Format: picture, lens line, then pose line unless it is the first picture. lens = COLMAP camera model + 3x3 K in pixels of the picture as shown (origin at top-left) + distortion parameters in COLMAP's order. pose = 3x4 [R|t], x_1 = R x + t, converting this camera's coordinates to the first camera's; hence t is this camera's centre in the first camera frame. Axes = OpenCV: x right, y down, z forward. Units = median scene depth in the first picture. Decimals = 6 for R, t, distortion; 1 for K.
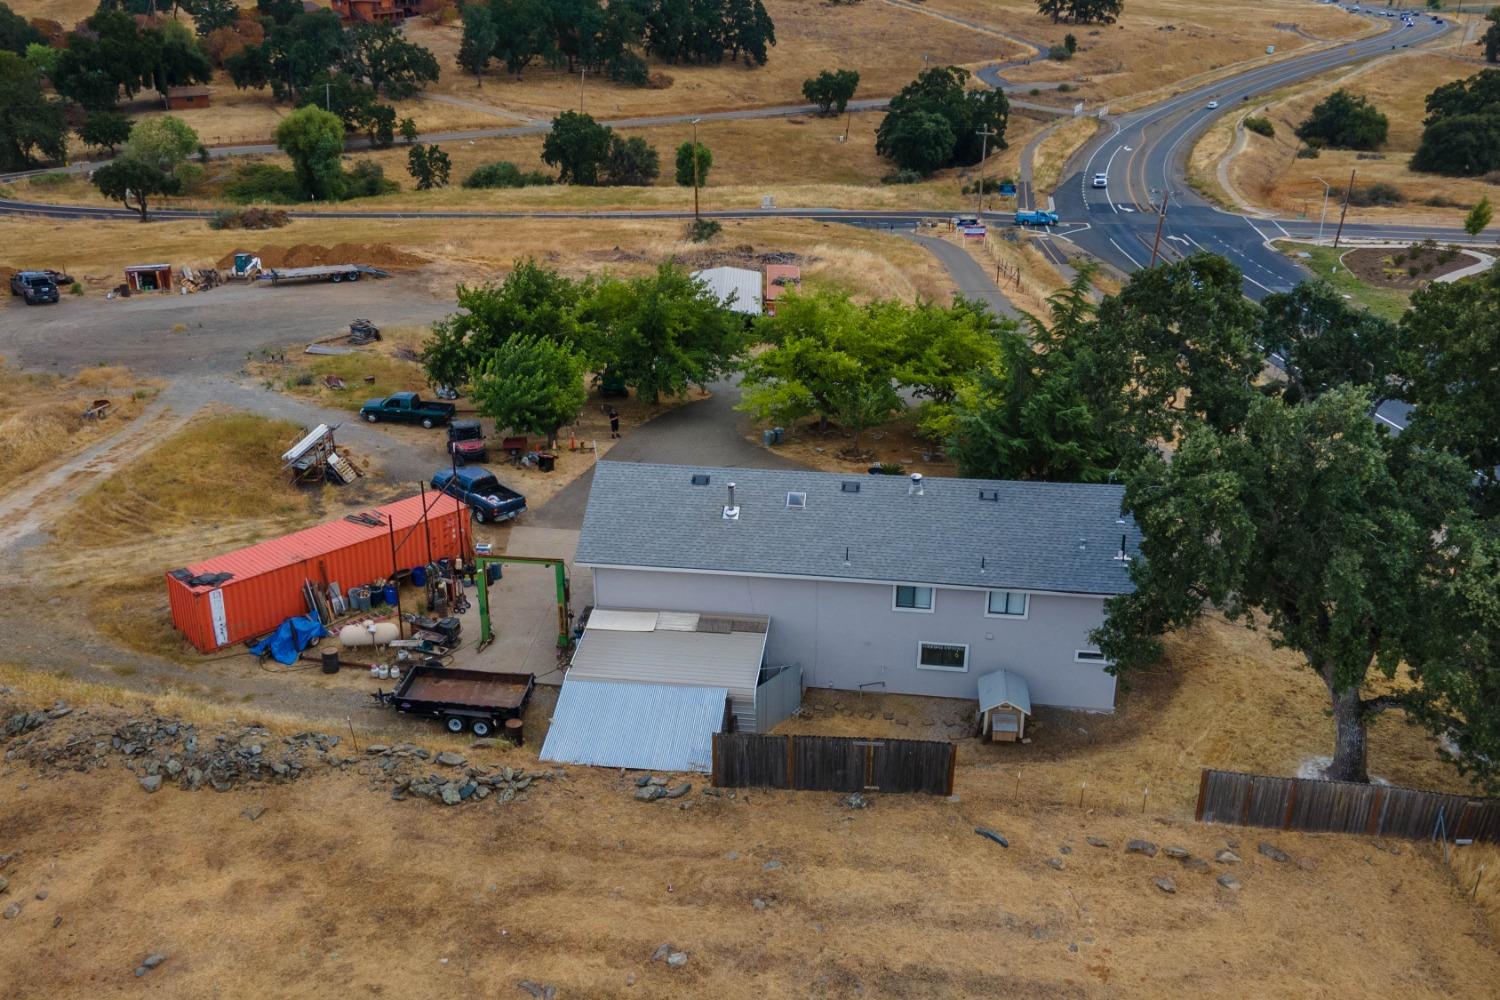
lens RADIAL K [[1351.1, 0, 702.5], [0, 1351.1, 504.2], [0, 0, 1]] dist [0.016452, 0.048754]
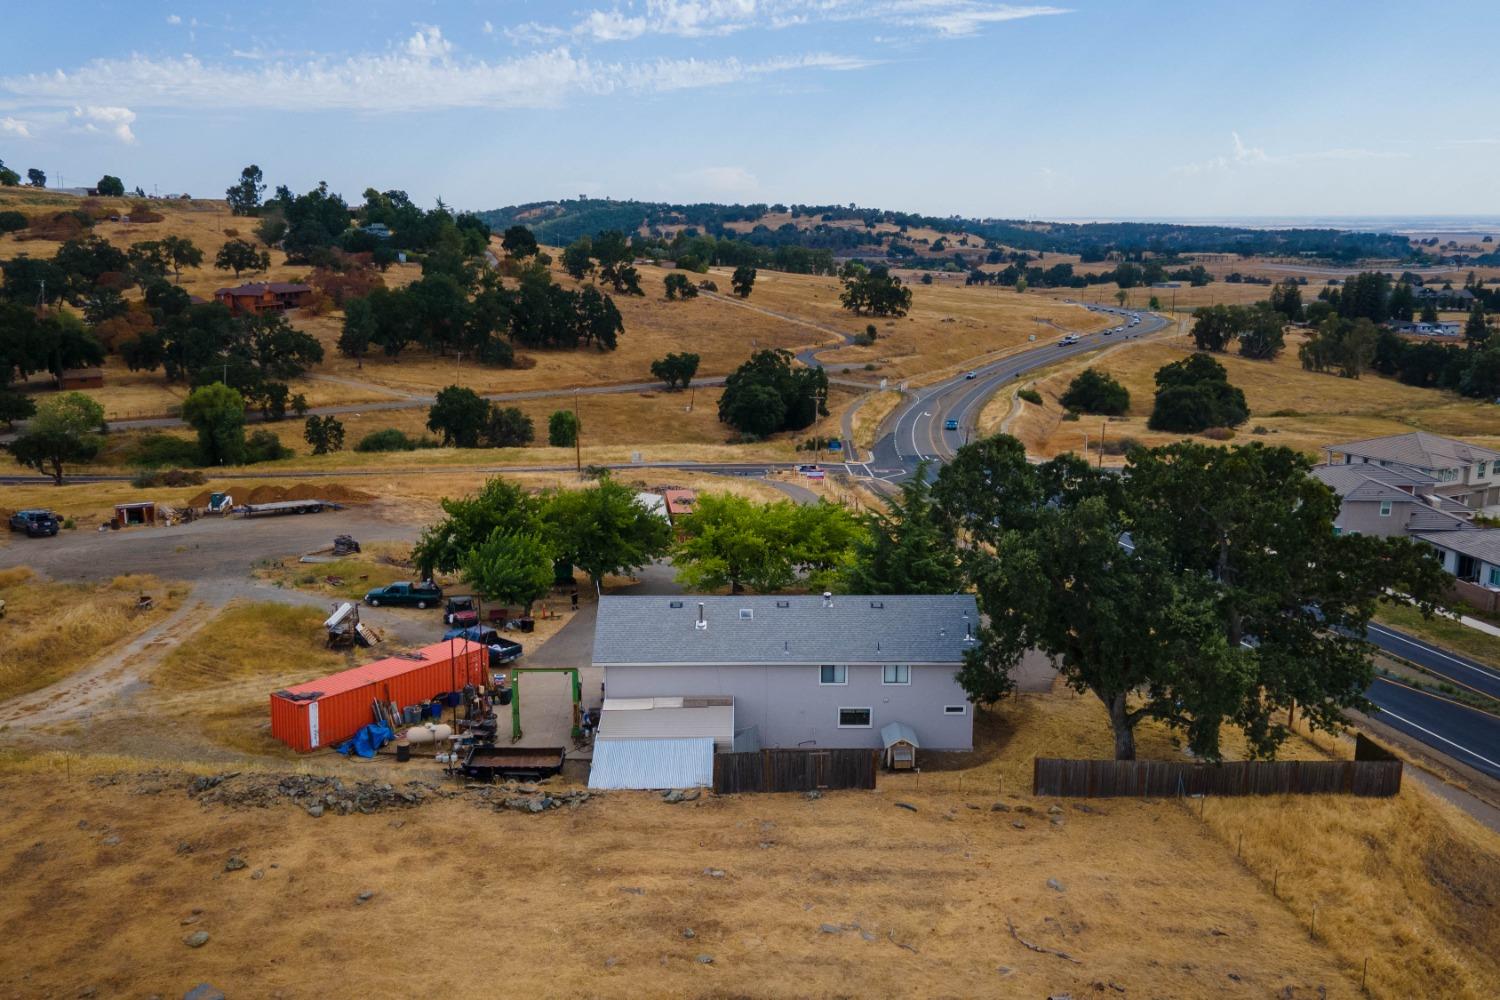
lens RADIAL K [[1303.2, 0, 750.0], [0, 1303.2, 500.0], [0, 0, 1]] dist [0.047579, -0.002204]
pose [[0.986441, -0.023154, 0.162477, -0.092674], [0.055488, 0.978751, -0.197404, 0.094905], [-0.154453, 0.203743, 0.966764, -0.223329]]
